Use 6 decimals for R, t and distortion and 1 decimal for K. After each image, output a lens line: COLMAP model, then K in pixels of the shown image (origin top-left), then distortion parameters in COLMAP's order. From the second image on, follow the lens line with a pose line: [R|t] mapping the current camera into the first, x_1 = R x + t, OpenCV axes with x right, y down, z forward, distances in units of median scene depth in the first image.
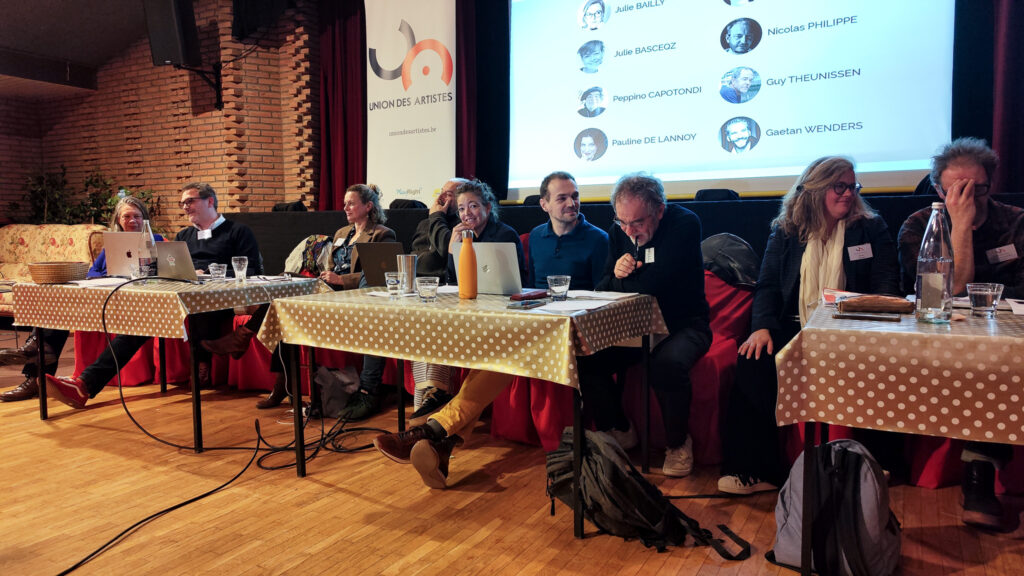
lens RADIAL K [[718.1, 0, 509.3], [0, 718.1, 285.3], [0, 0, 1]] dist [0.047310, -0.026862]
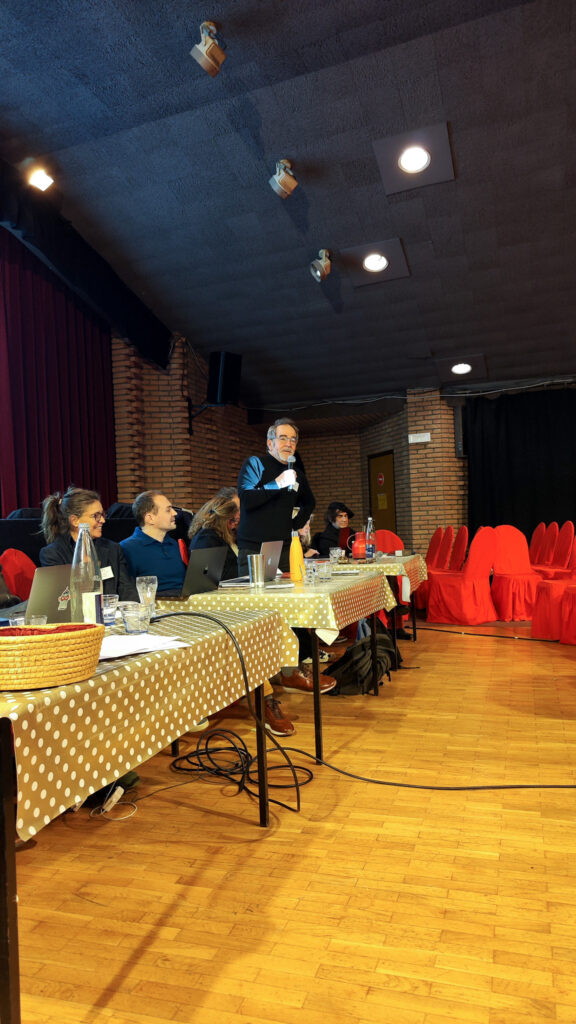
lens RADIAL K [[718.1, 0, 286.0], [0, 718.1, 515.3], [0, 0, 1]] dist [0.047310, -0.026862]
pose [[-0.191497, 0.030016, 0.981034, -1.396854], [0.122250, 0.992478, -0.006503, -0.101535], [-0.973850, 0.118686, -0.193726, 1.275605]]
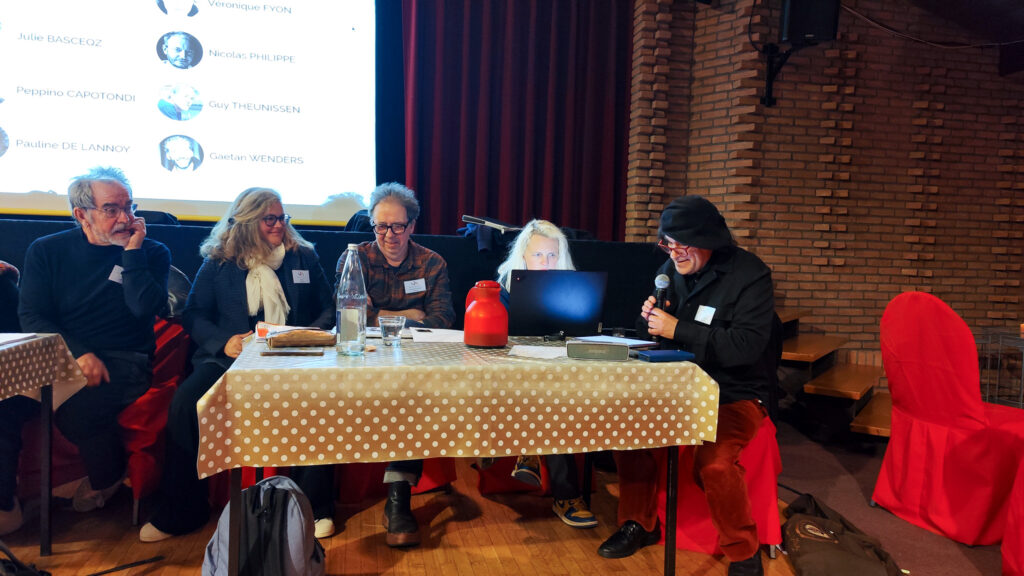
lens RADIAL K [[718.1, 0, 516.4], [0, 718.1, 285.7], [0, 0, 1]] dist [0.047310, -0.026862]
pose [[0.747692, 0.002419, 0.664042, 0.039919], [0.017857, 0.999559, -0.023747, -0.014839], [-0.663806, 0.029613, 0.747318, 0.024701]]
